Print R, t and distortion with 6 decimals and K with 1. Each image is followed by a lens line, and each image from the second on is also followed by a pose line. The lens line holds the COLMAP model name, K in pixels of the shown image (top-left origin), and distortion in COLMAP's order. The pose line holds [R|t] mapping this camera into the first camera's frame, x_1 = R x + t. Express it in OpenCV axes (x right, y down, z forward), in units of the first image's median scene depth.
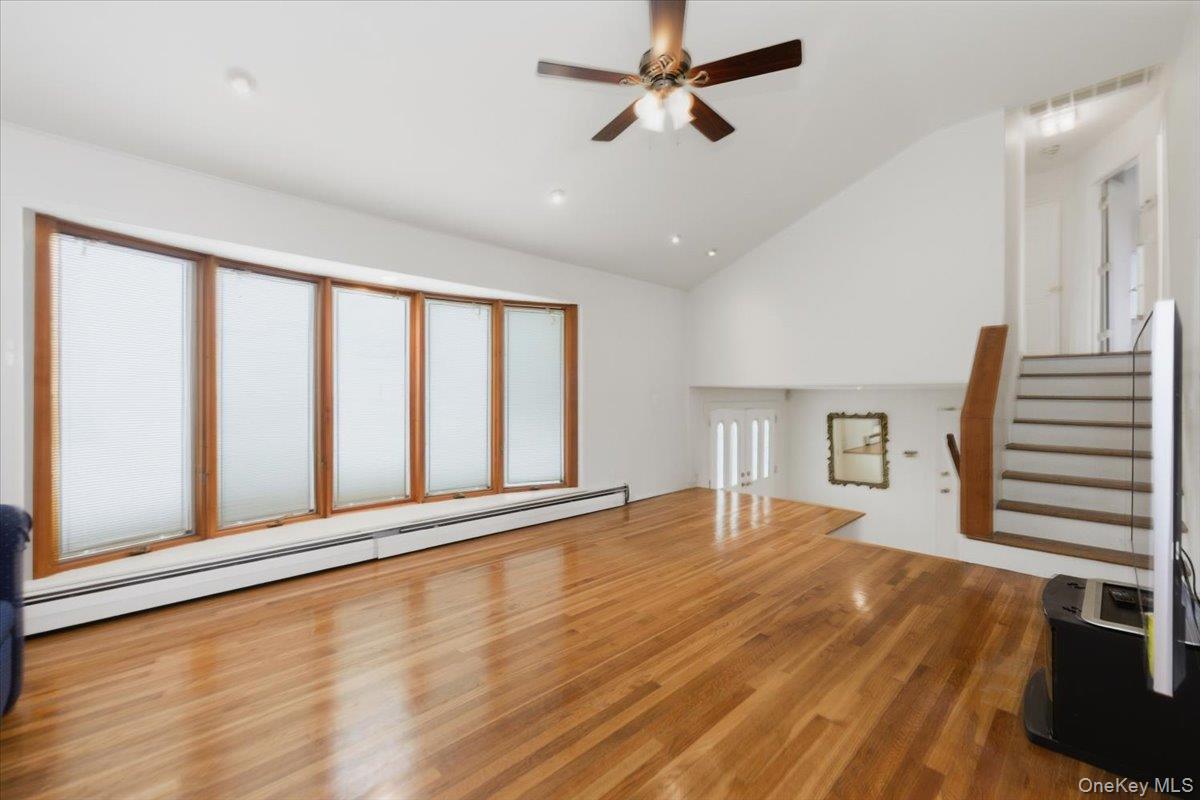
lens RADIAL K [[484.0, 0, 600.0], [0, 484.0, 395.9], [0, 0, 1]] dist [-0.000155, -0.000217]
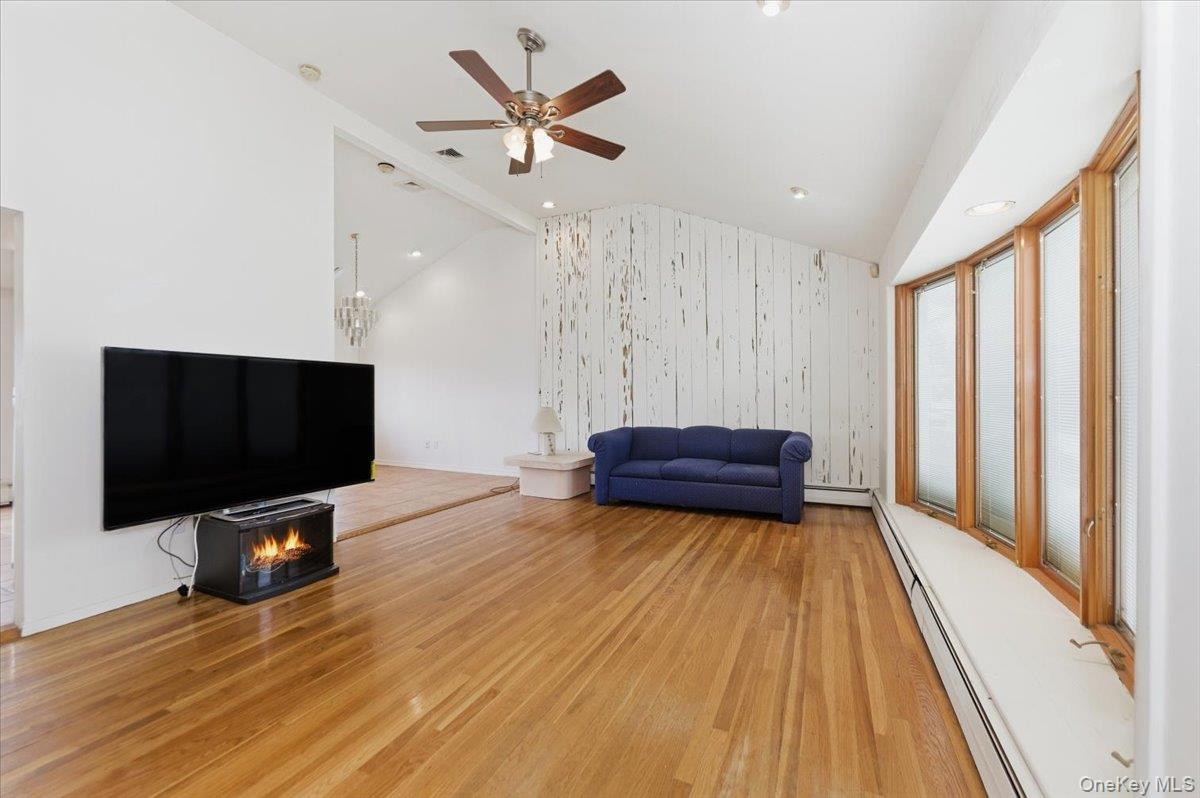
lens RADIAL K [[484.0, 0, 604.2], [0, 484.0, 393.0], [0, 0, 1]] dist [-0.000155, -0.000217]
pose [[-0.929307, -0.007789, -0.369225, 0.356778], [-0.007077, 0.999970, -0.003284, 0.004782], [0.369239, -0.000439, -0.929334, 1.921904]]
